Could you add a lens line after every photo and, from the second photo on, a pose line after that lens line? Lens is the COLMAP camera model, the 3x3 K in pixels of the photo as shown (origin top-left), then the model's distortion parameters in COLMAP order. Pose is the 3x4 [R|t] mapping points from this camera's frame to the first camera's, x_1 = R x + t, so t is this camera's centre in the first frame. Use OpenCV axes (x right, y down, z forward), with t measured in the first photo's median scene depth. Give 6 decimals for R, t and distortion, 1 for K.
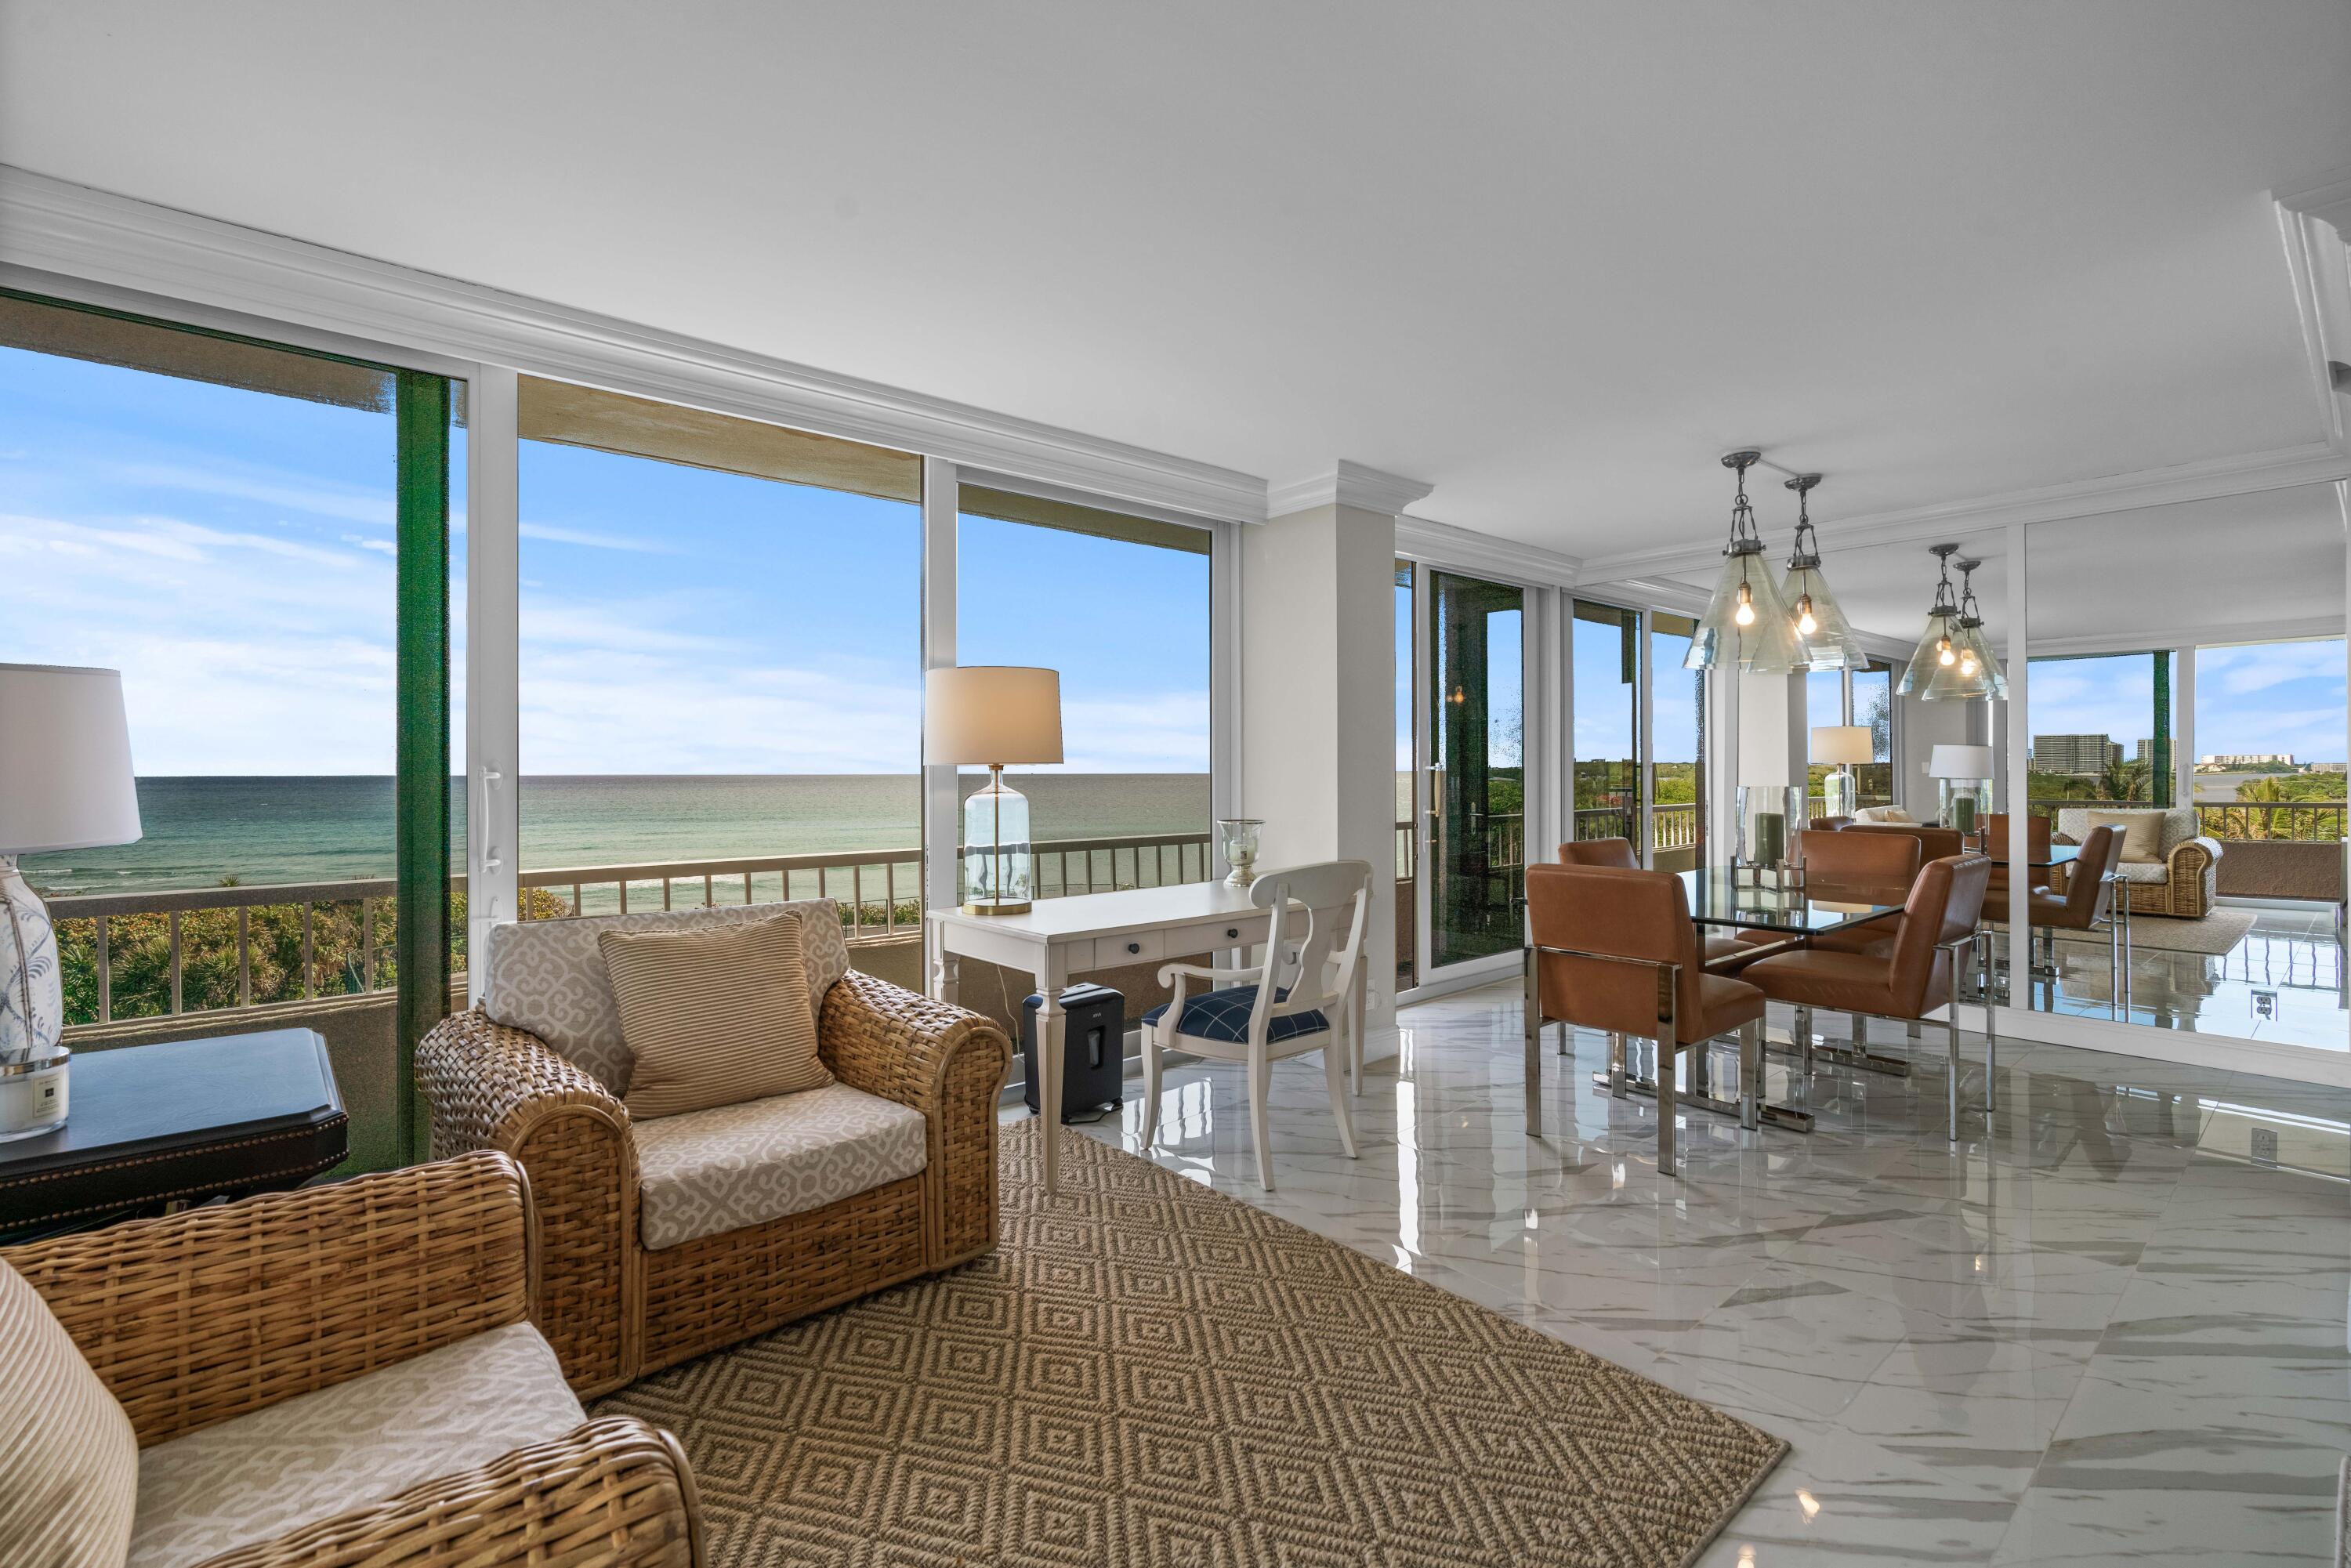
lens RADIAL K [[1058.3, 0, 1177.2], [0, 1058.3, 763.5], [0, 0, 1]] dist [-0.016673, 0.008594]
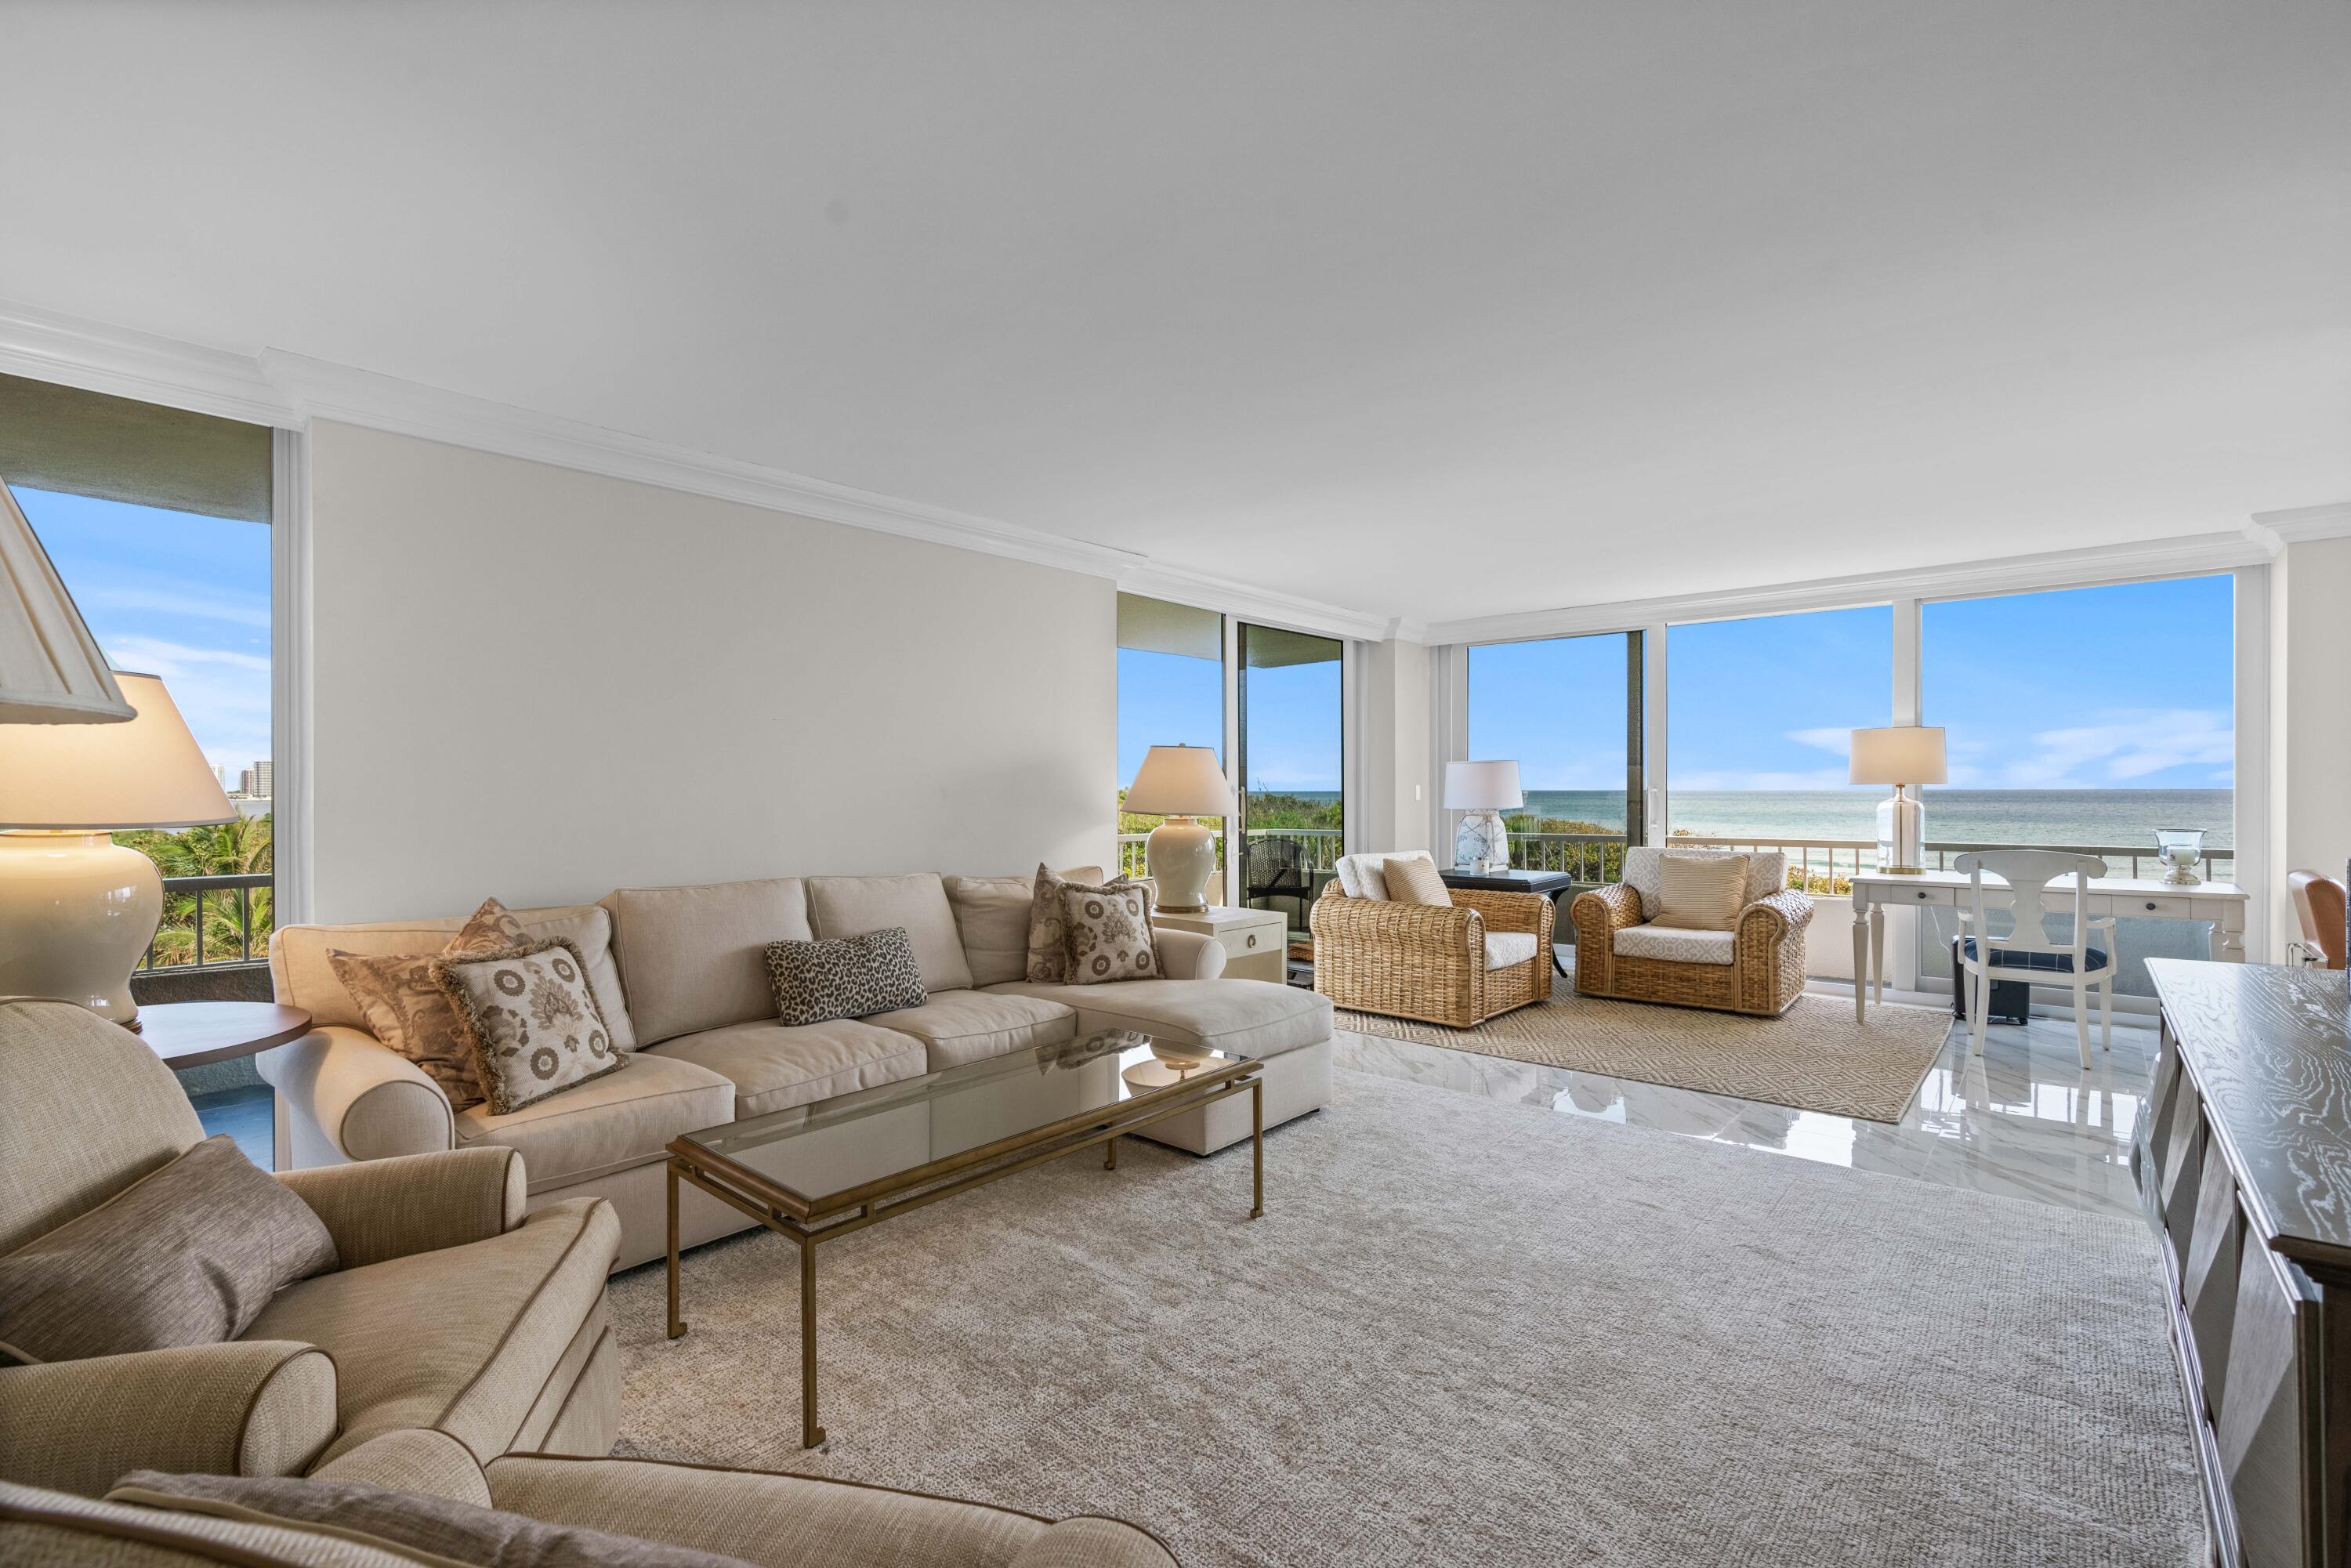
lens RADIAL K [[1055.4, 0, 1177.9], [0, 1055.4, 805.8], [0, 0, 1]] dist [-0.007316, 0.000289]
pose [[0.147680, 0.018831, -0.988856, 1.817696], [0.007741, 0.999766, 0.020195, -0.011578], [0.989005, -0.010637, 0.147500, -0.510909]]
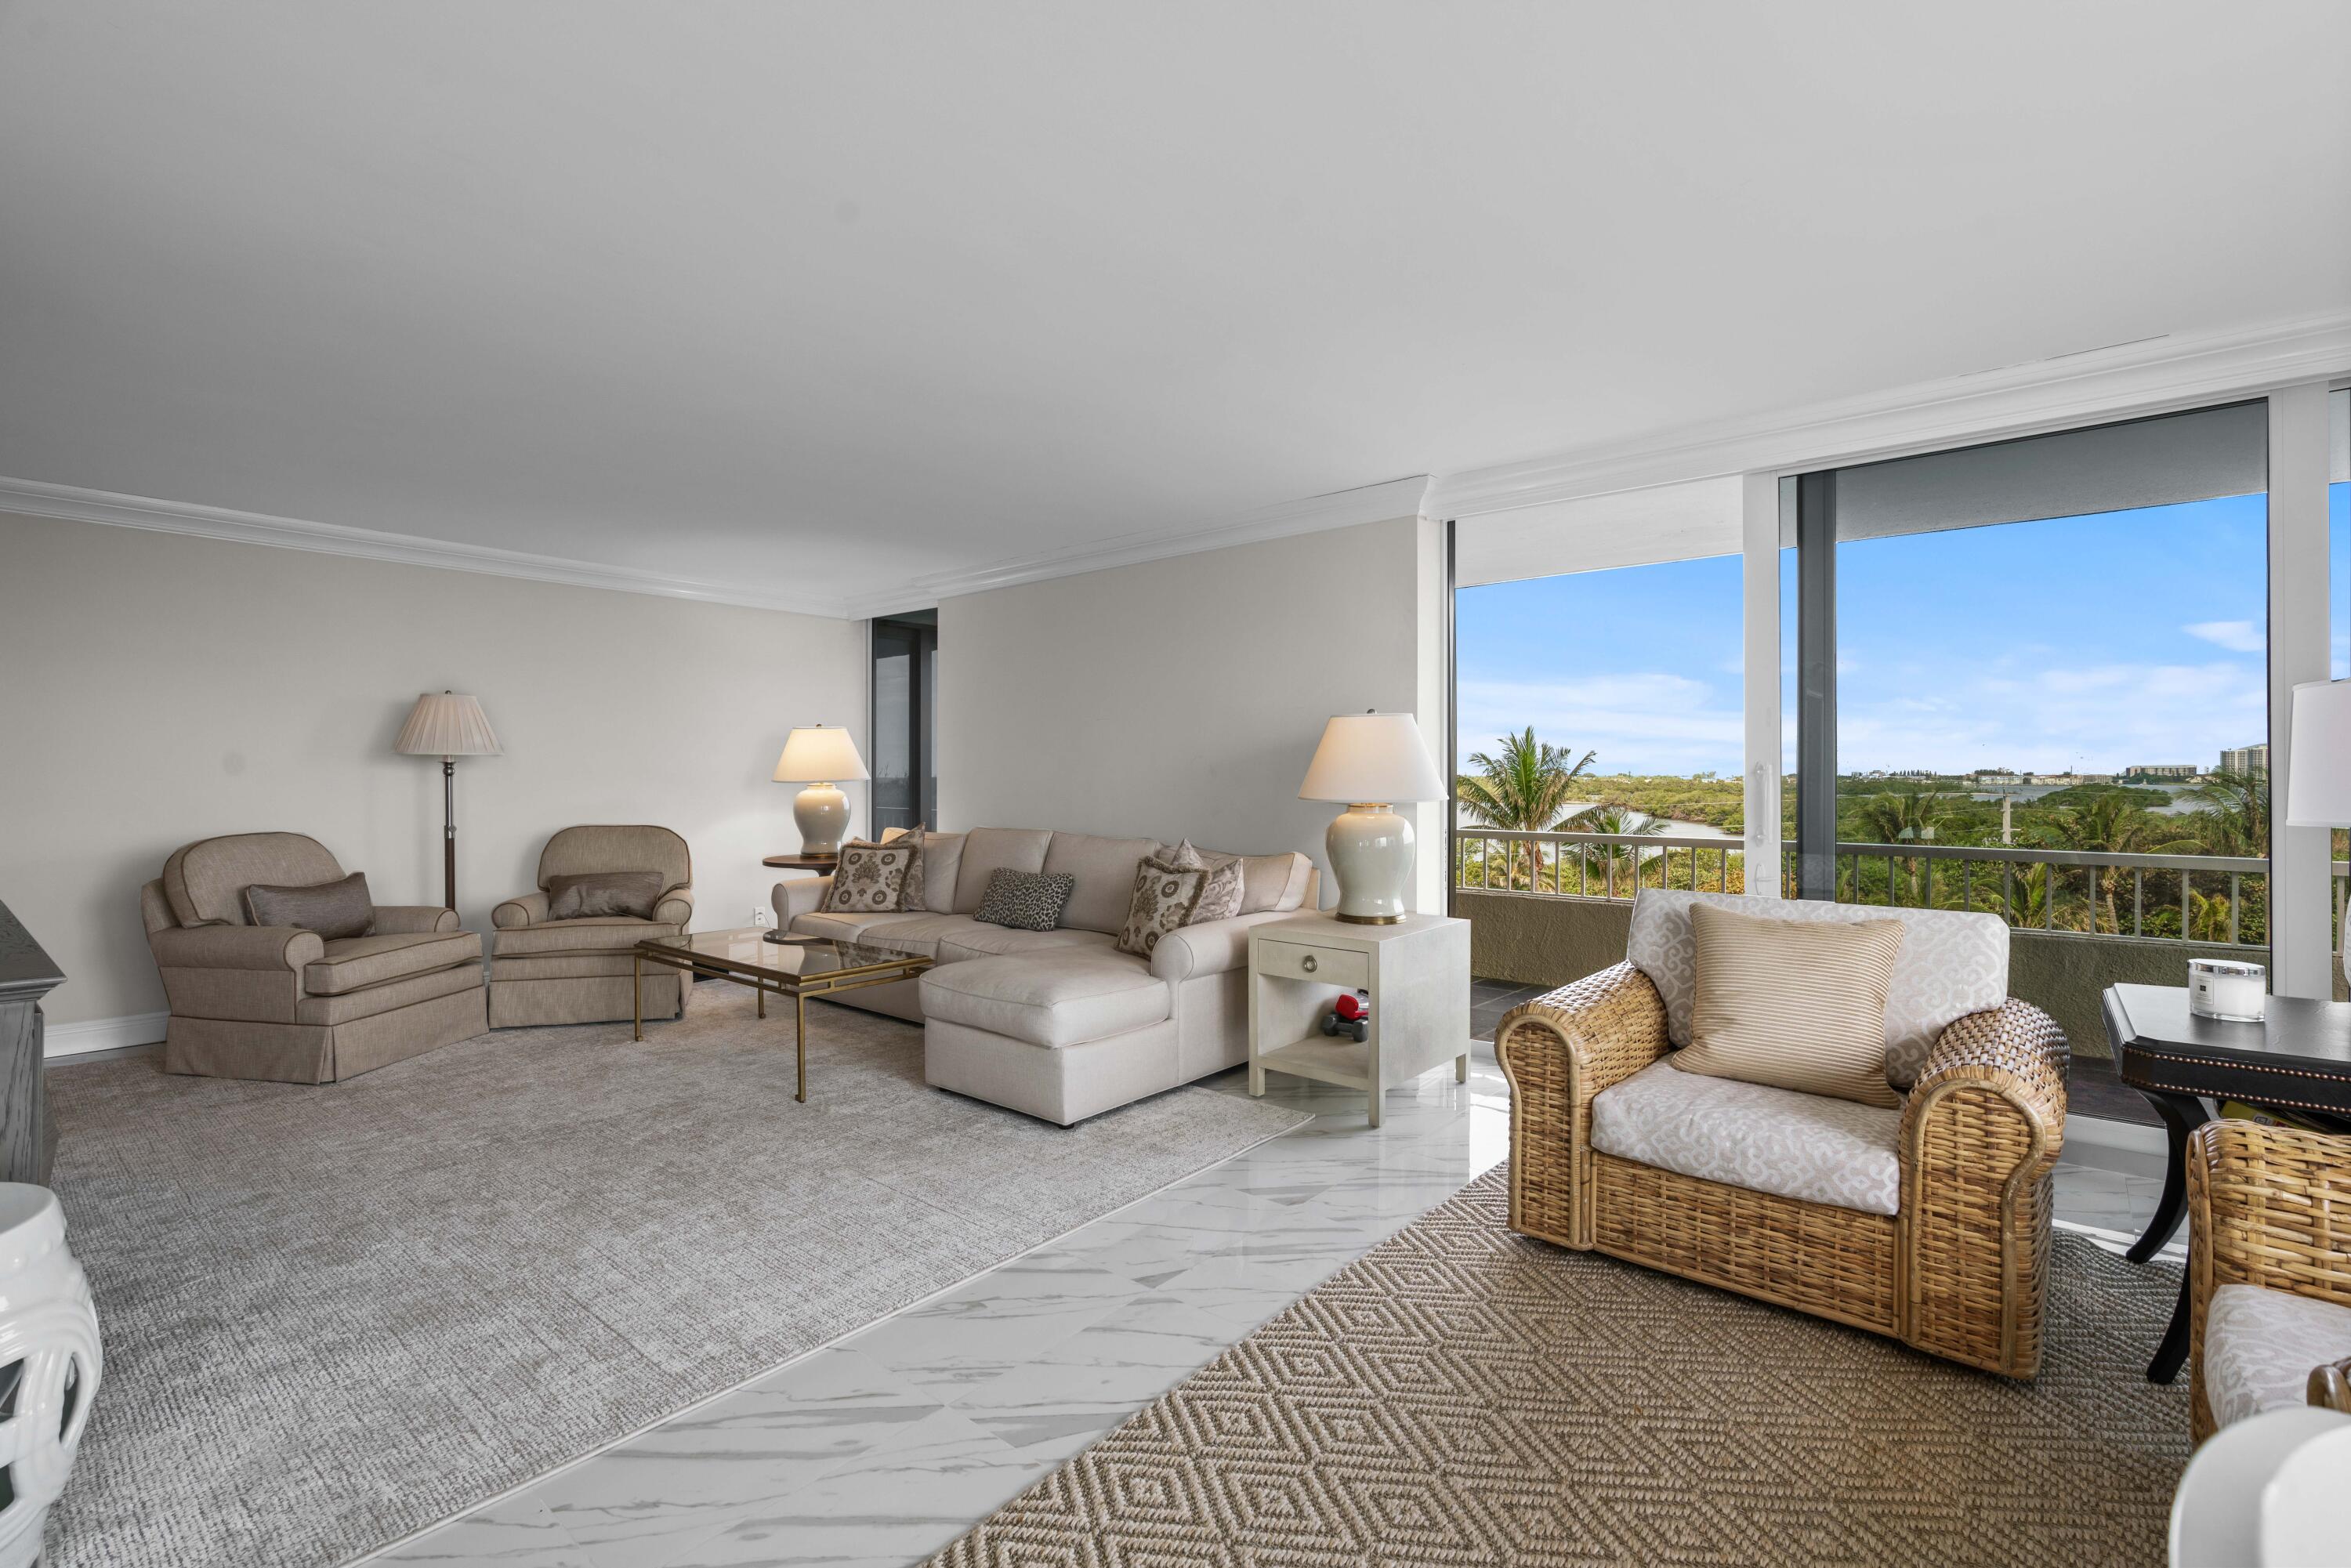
lens RADIAL K [[1047.8, 0, 1182.5], [0, 1047.8, 781.1], [0, 0, 1]] dist [-0.002361, 0.000639]
pose [[-0.985864, 0.004037, -0.167497, 0.336400], [0.004155, 0.999991, -0.000357, 0.016493], [0.167494, -0.001048, -0.985872, 1.373602]]
